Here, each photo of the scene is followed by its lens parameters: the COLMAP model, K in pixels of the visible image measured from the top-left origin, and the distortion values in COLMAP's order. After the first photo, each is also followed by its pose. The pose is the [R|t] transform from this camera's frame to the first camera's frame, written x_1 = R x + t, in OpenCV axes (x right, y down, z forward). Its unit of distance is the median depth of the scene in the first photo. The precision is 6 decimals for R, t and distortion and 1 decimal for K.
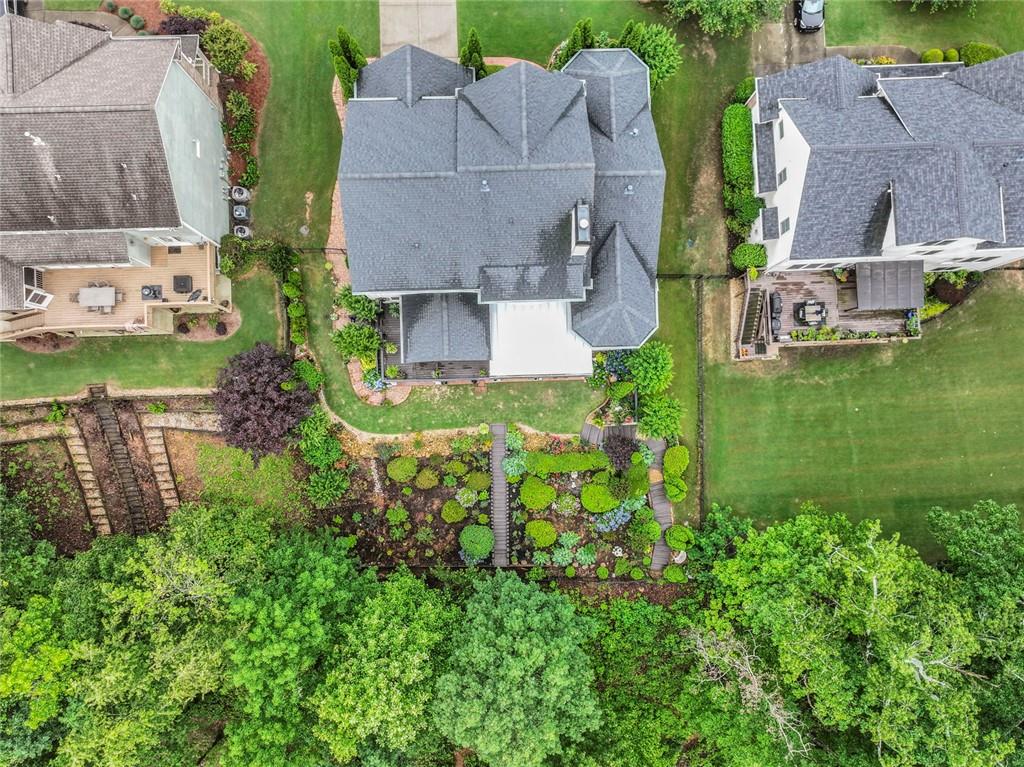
lens RADIAL K [[805.7, 0, 512.0], [0, 805.7, 383.5], [0, 0, 1]] dist [0.020321, -0.002096]
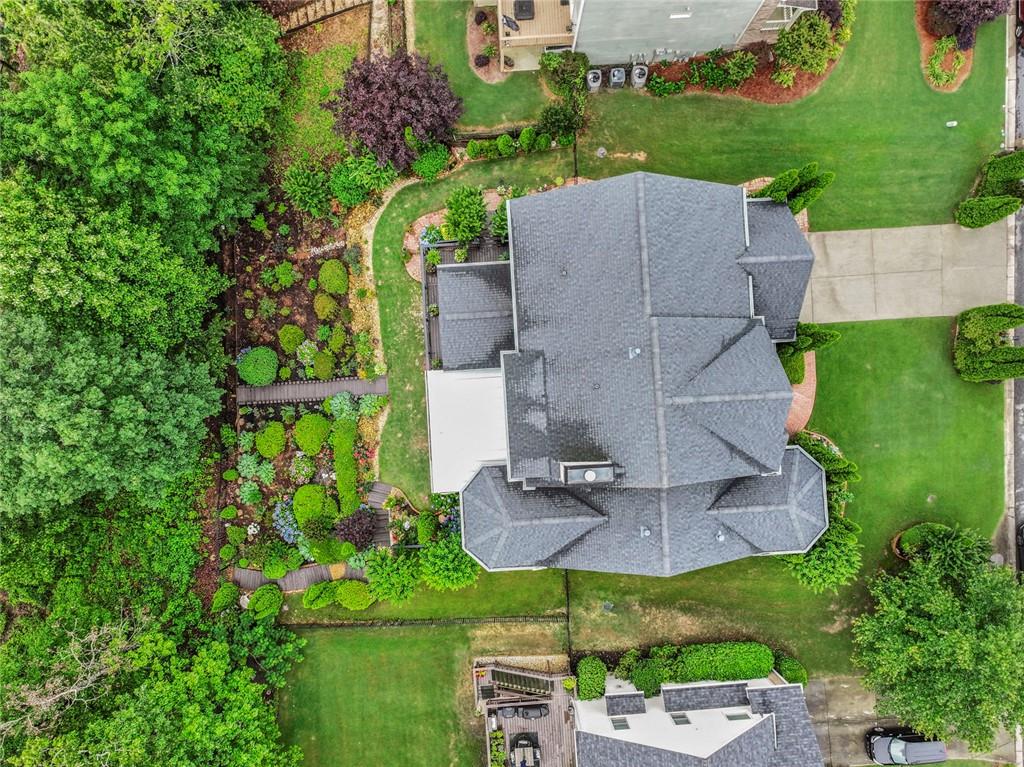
lens RADIAL K [[805.7, 0, 512.0], [0, 805.7, 383.5], [0, 0, 1]] dist [0.020321, -0.002096]
pose [[0.029636, 0.998584, -0.044167, 0.023198], [-0.998826, 0.031279, 0.036980, -0.116954], [0.038309, 0.043019, 0.998340, 0.147304]]
